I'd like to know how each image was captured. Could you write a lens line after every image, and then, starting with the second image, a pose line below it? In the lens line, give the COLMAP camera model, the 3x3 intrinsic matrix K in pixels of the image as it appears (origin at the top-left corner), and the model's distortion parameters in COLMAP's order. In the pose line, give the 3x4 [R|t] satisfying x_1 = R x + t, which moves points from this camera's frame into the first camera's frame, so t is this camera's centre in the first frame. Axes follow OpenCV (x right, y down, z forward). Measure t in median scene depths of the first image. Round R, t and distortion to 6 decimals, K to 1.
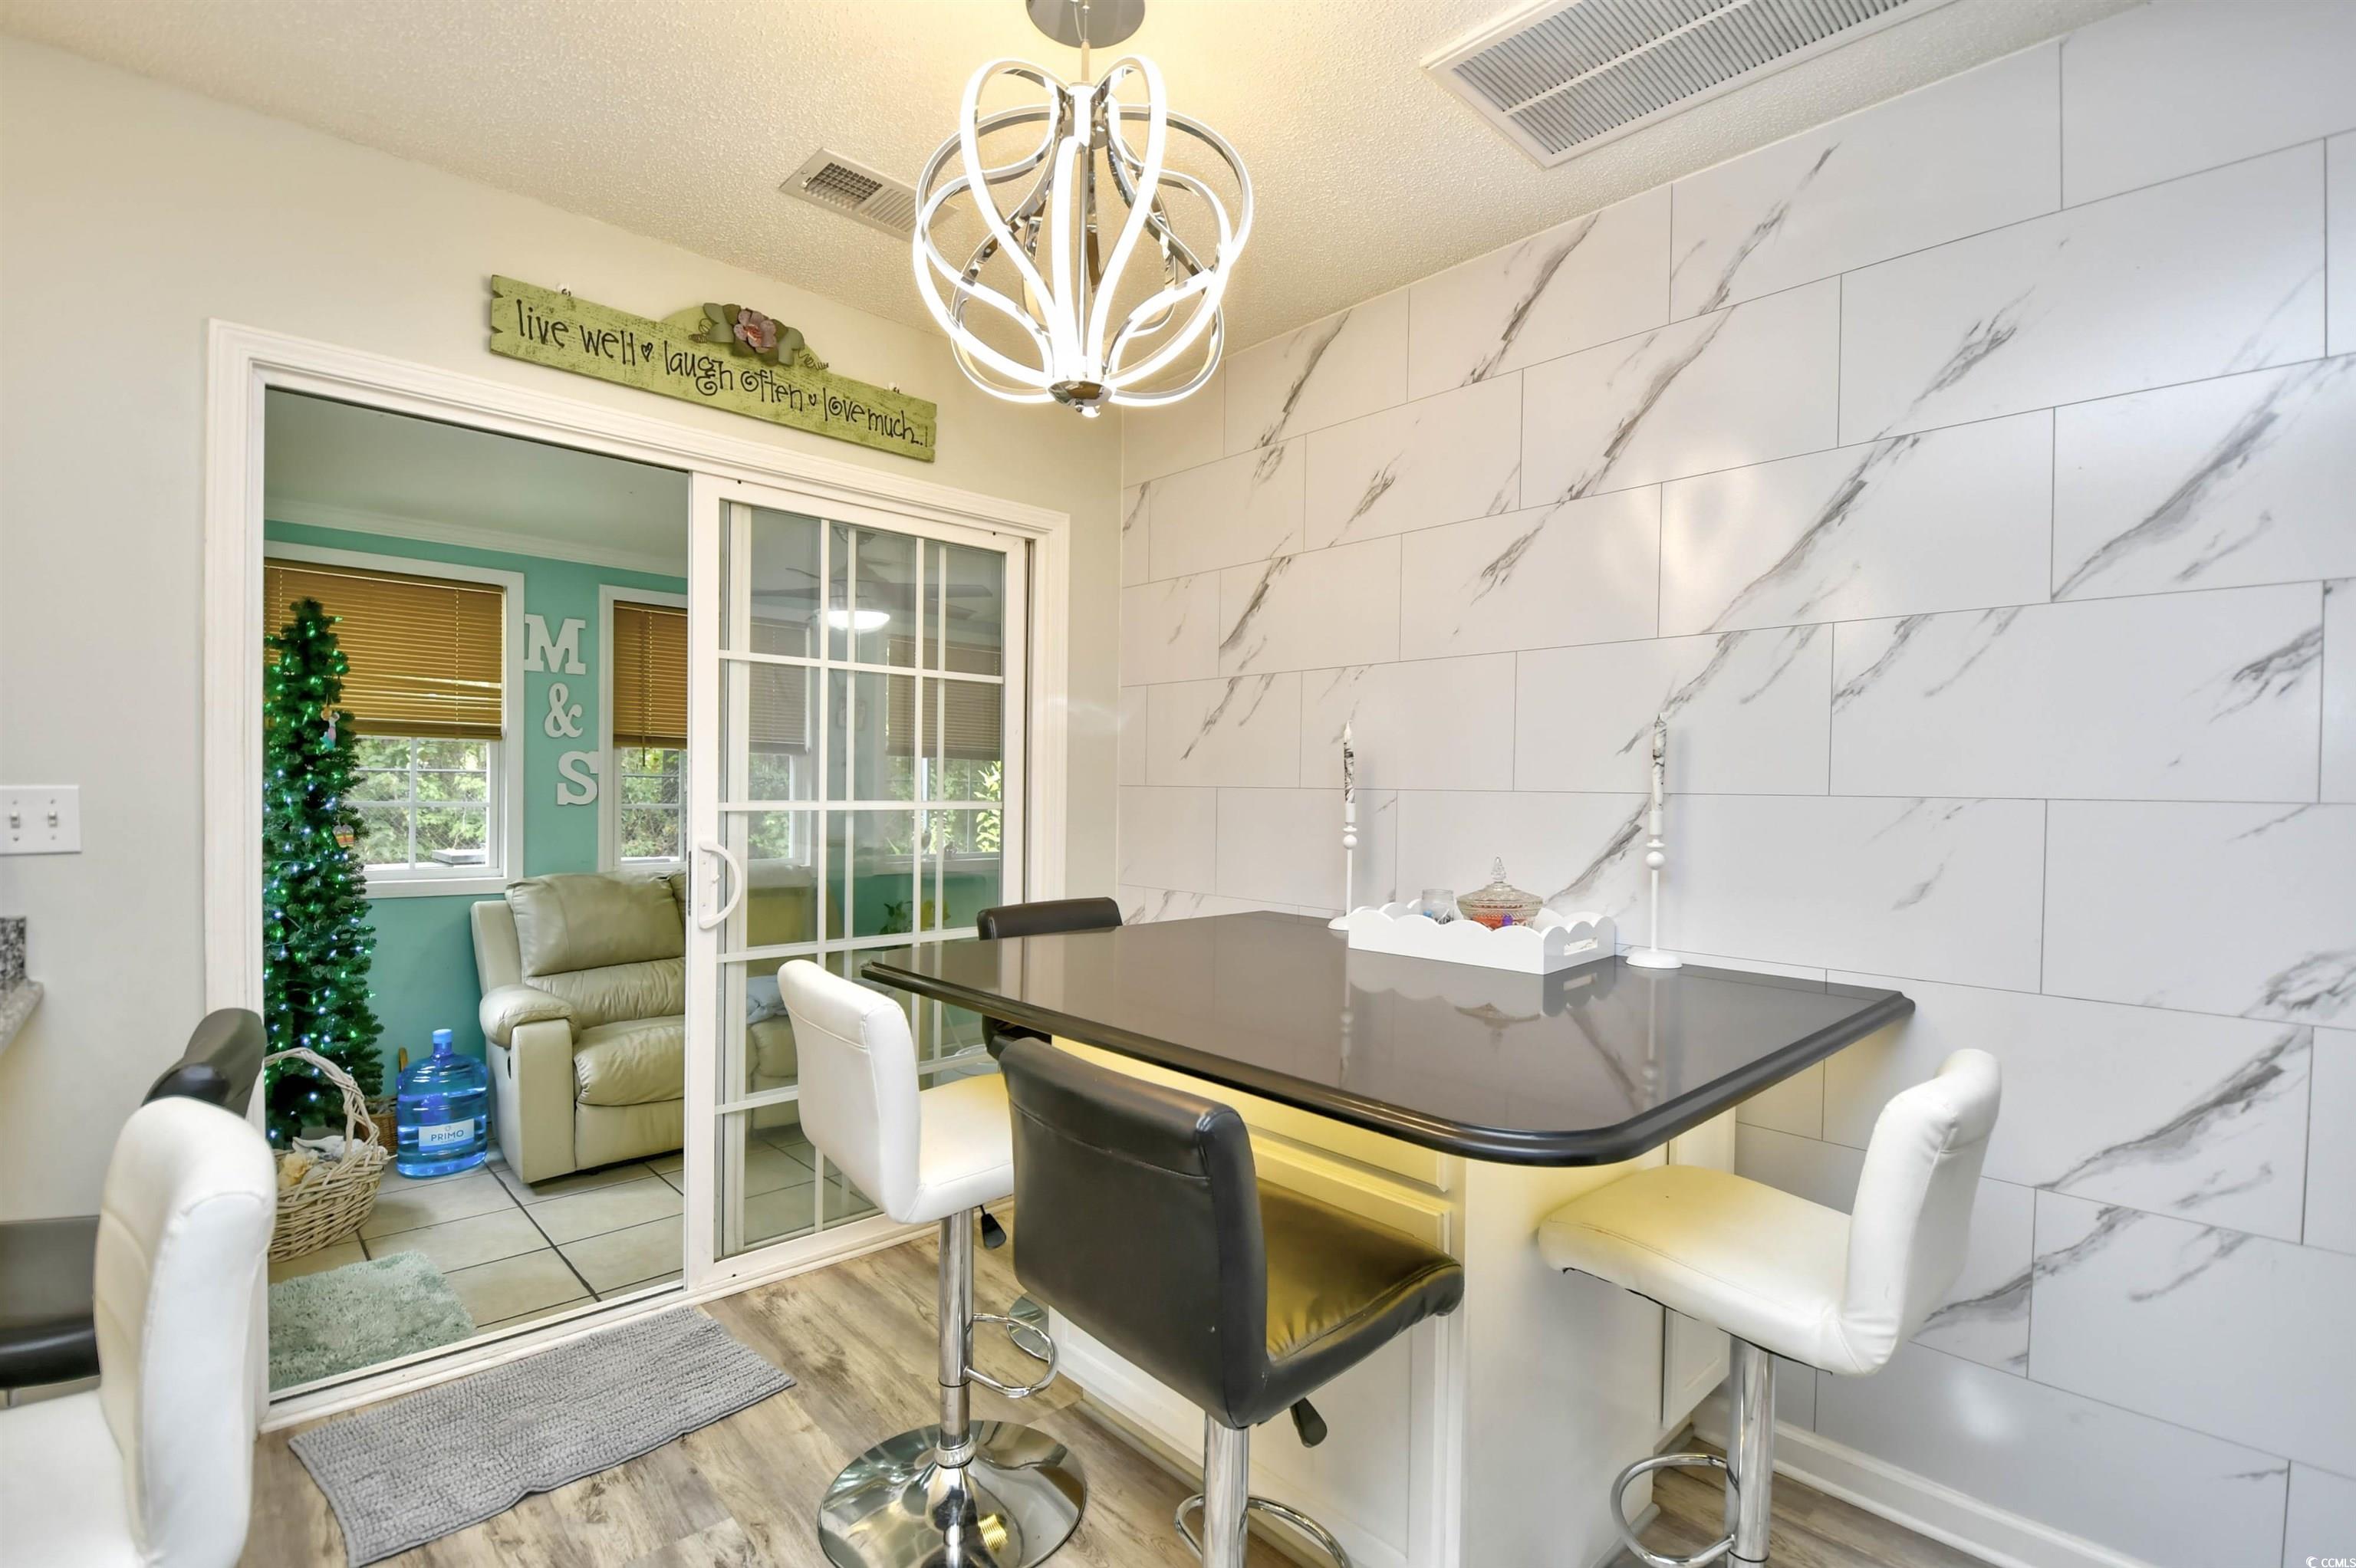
lens RADIAL K [[1036.1, 0, 1188.6], [0, 1036.1, 805.0], [0, 0, 1]] dist [-0.000571, -0.011061]
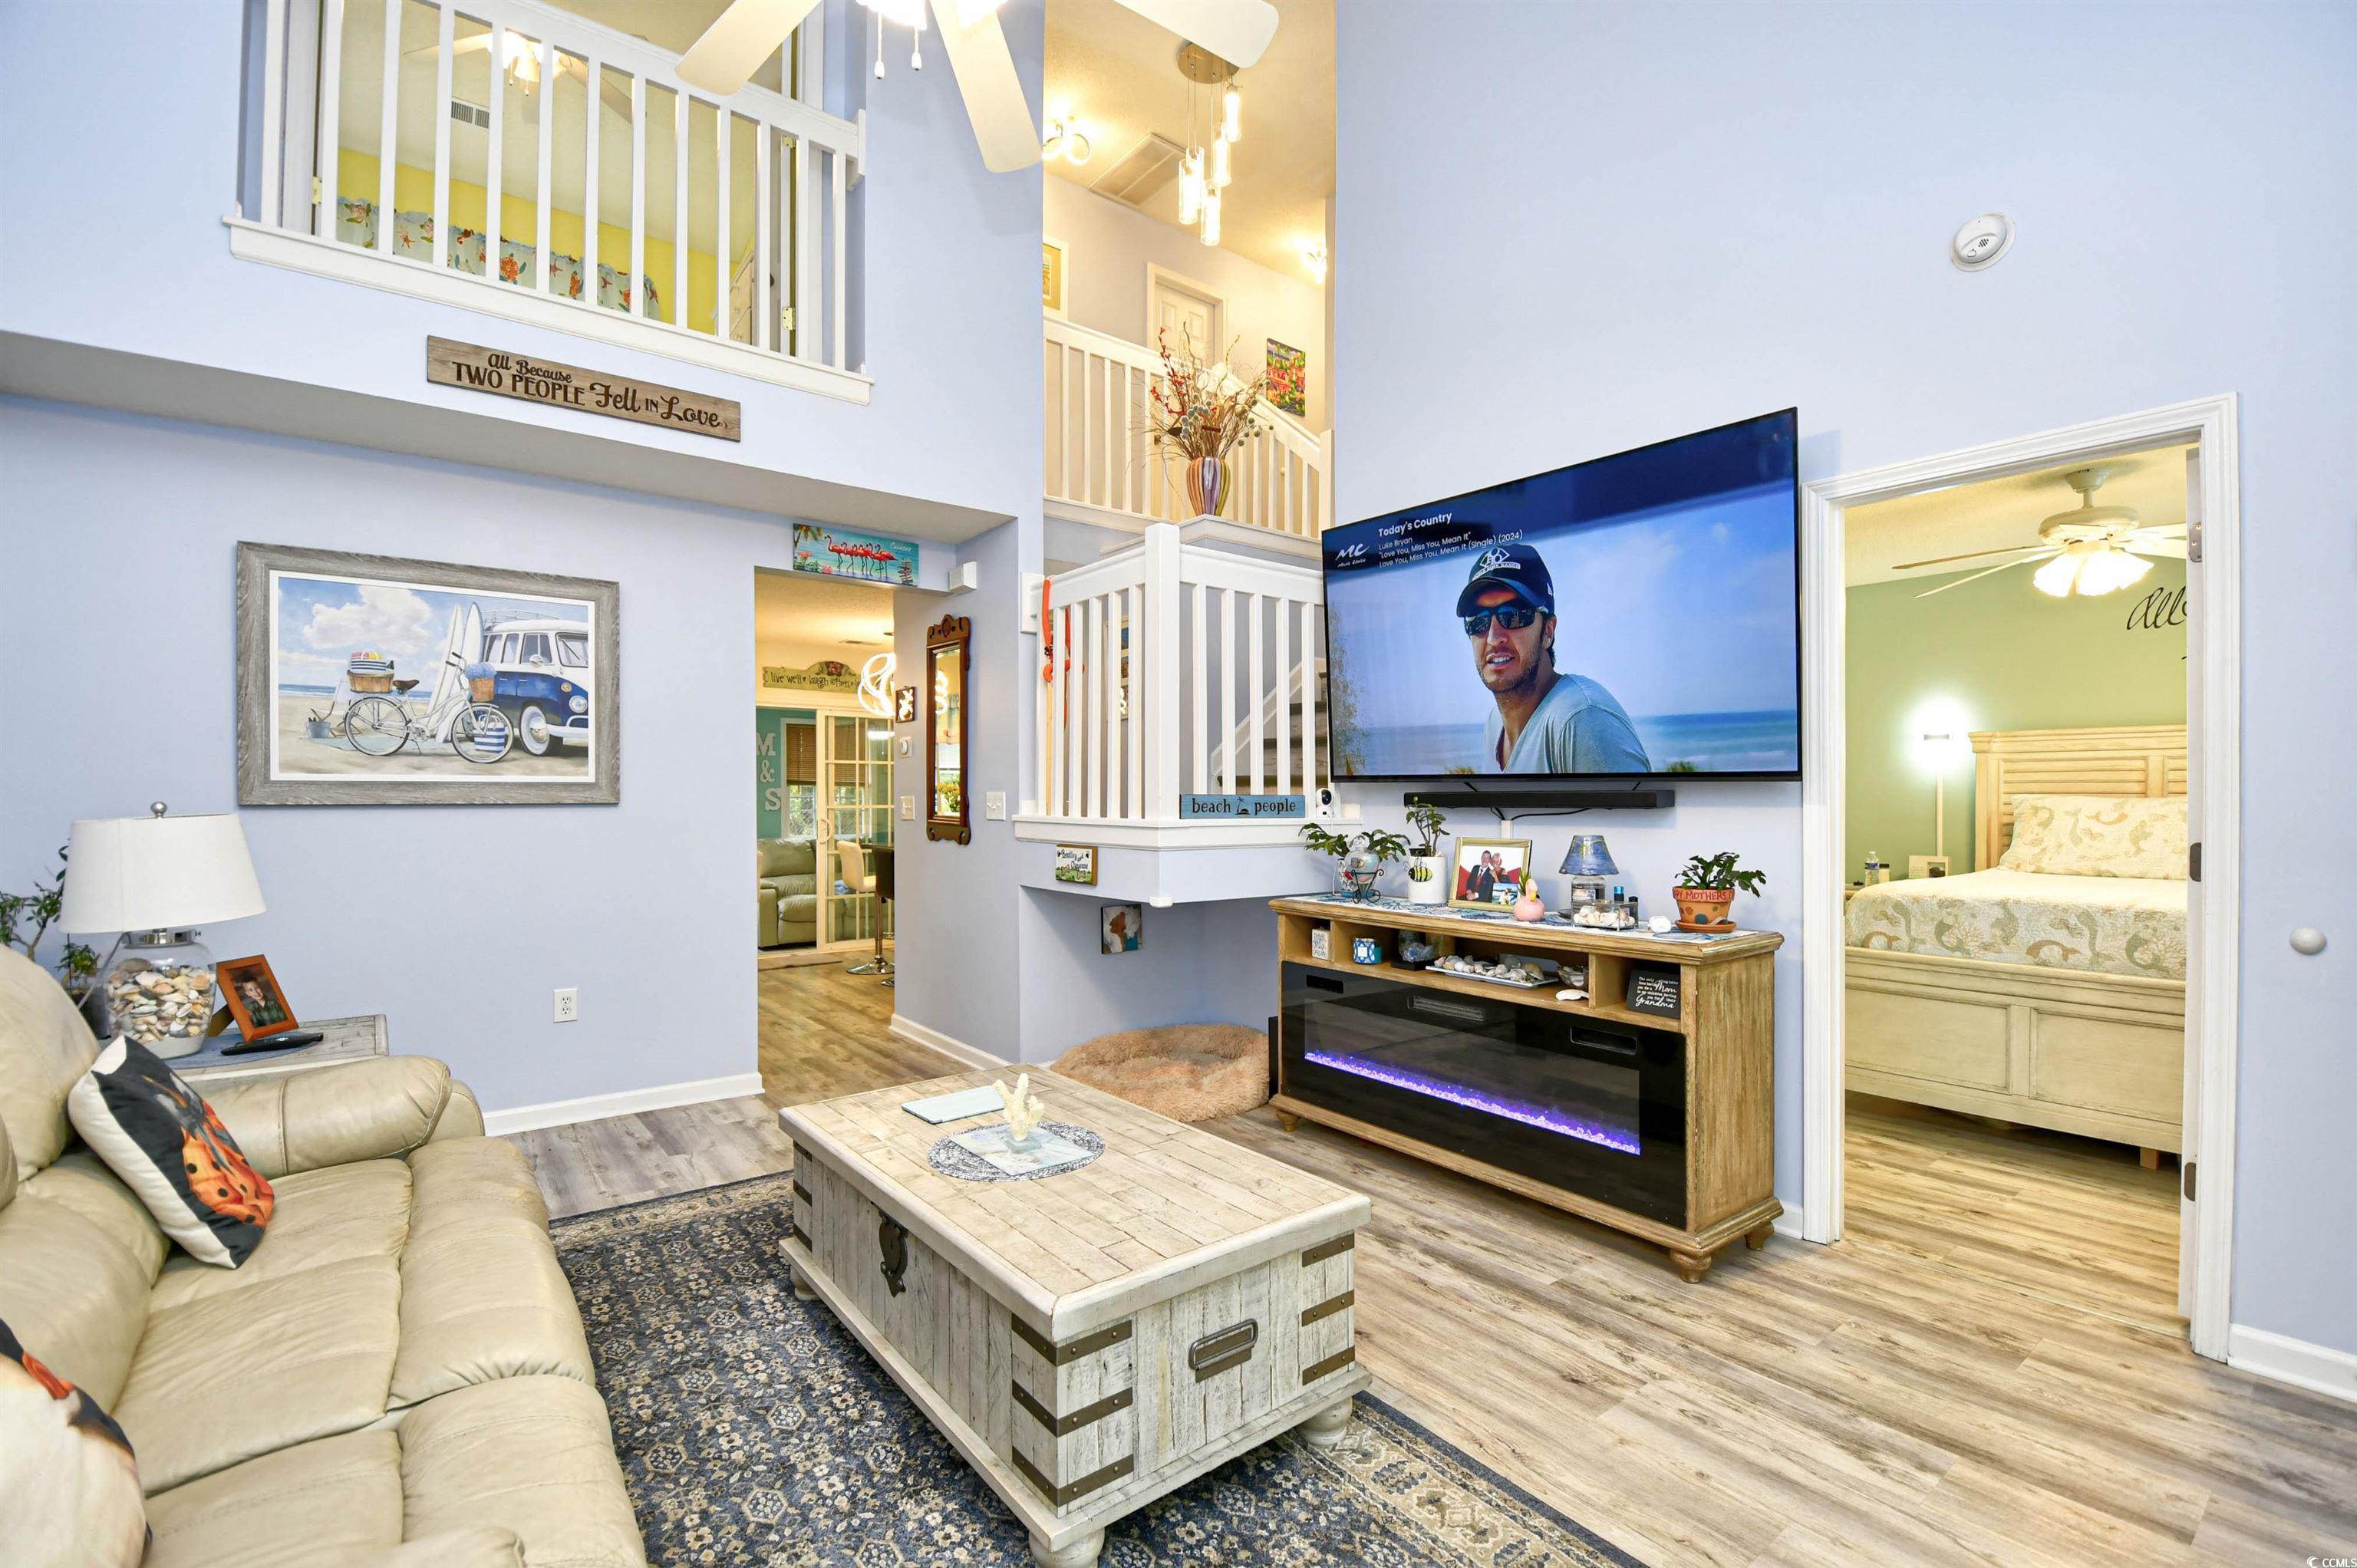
lens RADIAL K [[1036.6, 0, 1213.5], [0, 1036.6, 793.0], [0, 0, 1]] dist [-0.000571, -0.011061]
pose [[0.996006, -0.019014, -0.087241, 0.787661], [0.017241, 0.999630, -0.021025, 0.034590], [0.087608, 0.019437, 0.995965, -1.613011]]
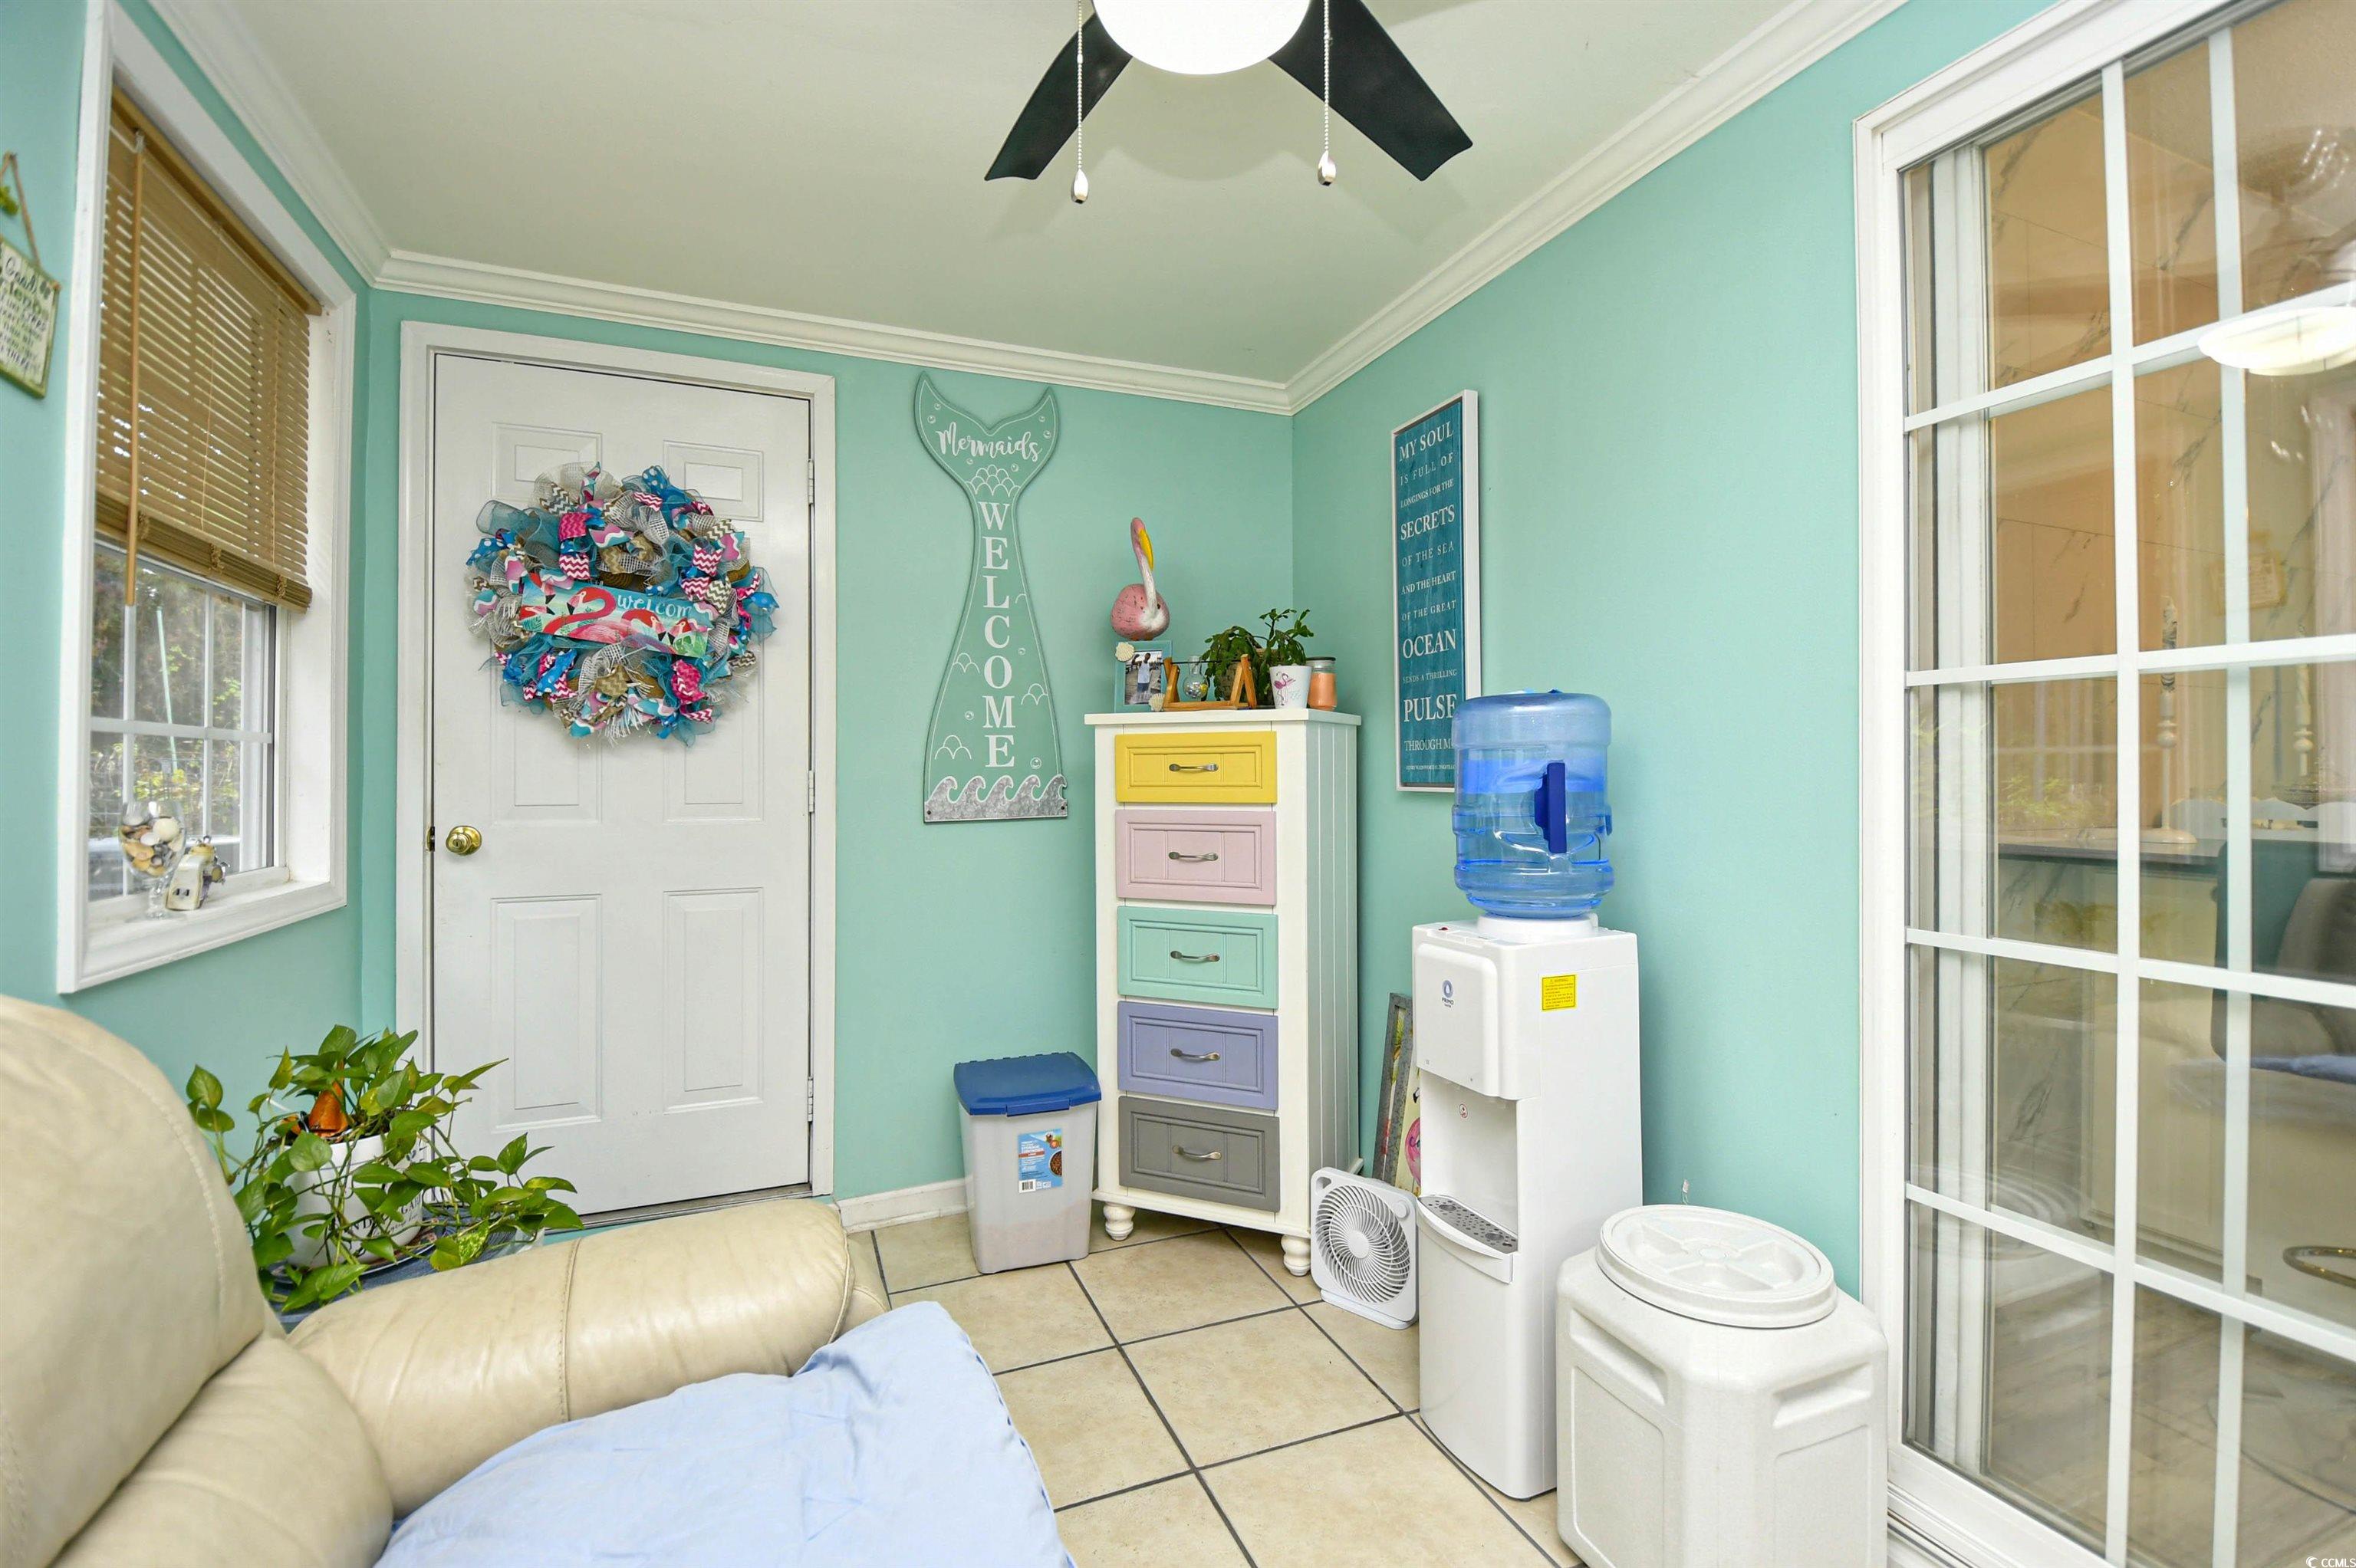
lens RADIAL K [[1036.1, 0, 1189.1], [0, 1036.1, 769.7], [0, 0, 1]] dist [-0.000571, -0.011061]
pose [[0.368549, -0.013799, 0.929506, -0.646676], [0.020283, 0.999771, 0.006800, 0.026913], [-0.929387, 0.016347, 0.368745, 0.996799]]
